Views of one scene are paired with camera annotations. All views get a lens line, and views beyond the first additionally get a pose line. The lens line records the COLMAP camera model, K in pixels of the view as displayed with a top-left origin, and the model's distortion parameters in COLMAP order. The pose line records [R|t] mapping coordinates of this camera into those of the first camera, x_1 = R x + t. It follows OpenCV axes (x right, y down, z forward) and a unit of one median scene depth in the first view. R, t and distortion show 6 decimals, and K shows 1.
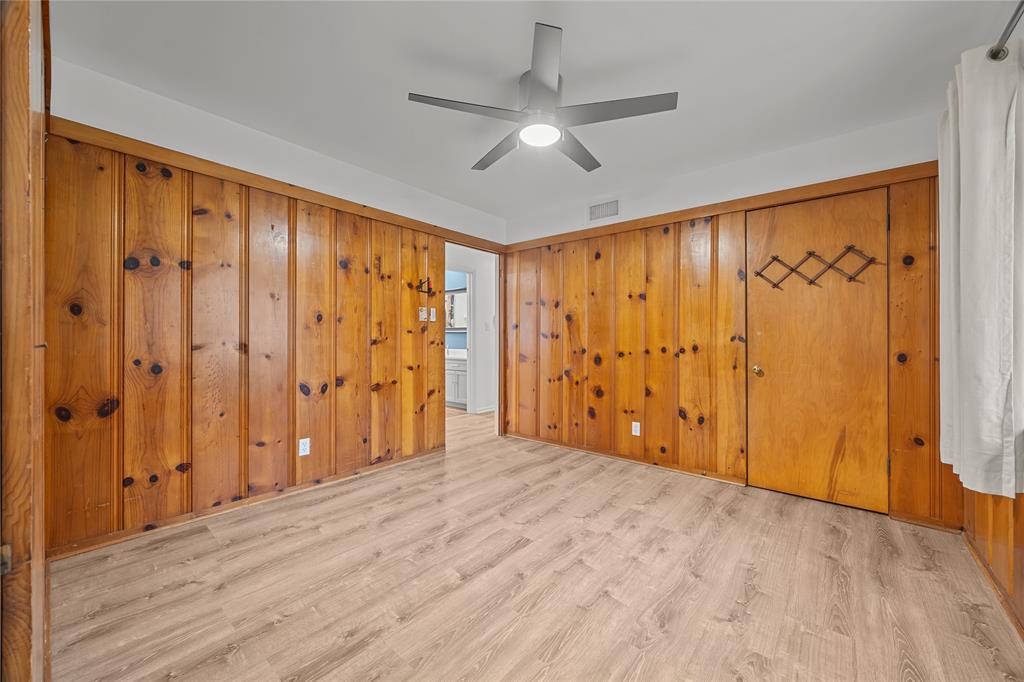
lens RADIAL K [[389.9, 0, 516.7], [0, 389.9, 339.3], [0, 0, 1]] dist [-0.001351, -0.000510]
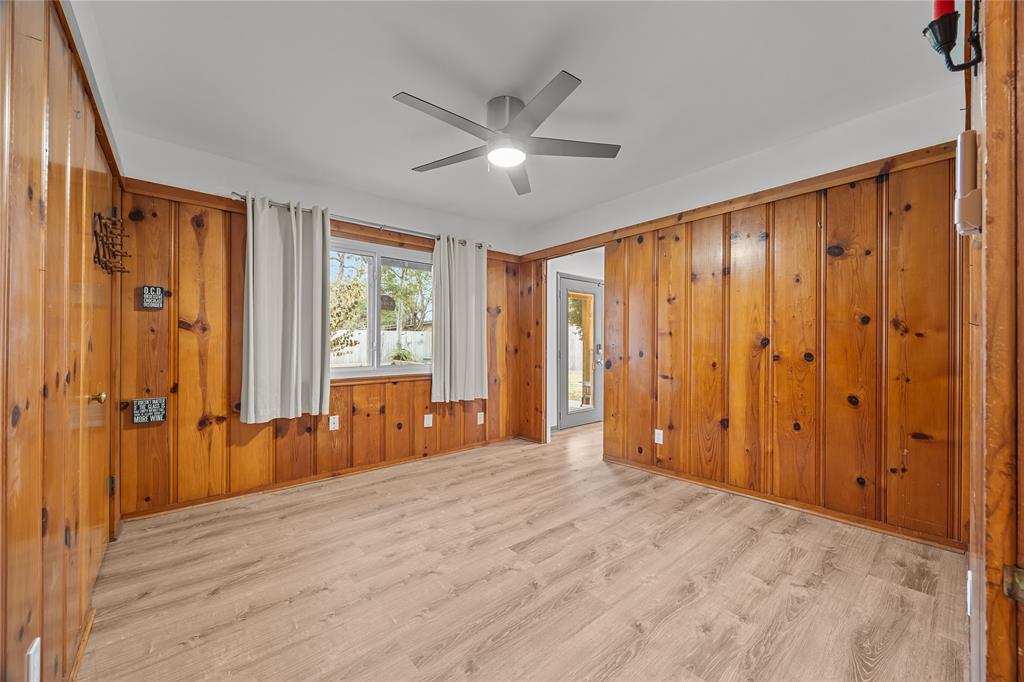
lens RADIAL K [[389.9, 0, 516.7], [0, 389.9, 339.3], [0, 0, 1]] dist [-0.001351, -0.000510]
pose [[-0.986733, 0.000935, 0.162350, -0.145035], [0.000474, 0.999996, -0.002880, -0.014287], [-0.162352, -0.002765, -0.986729, 2.034133]]
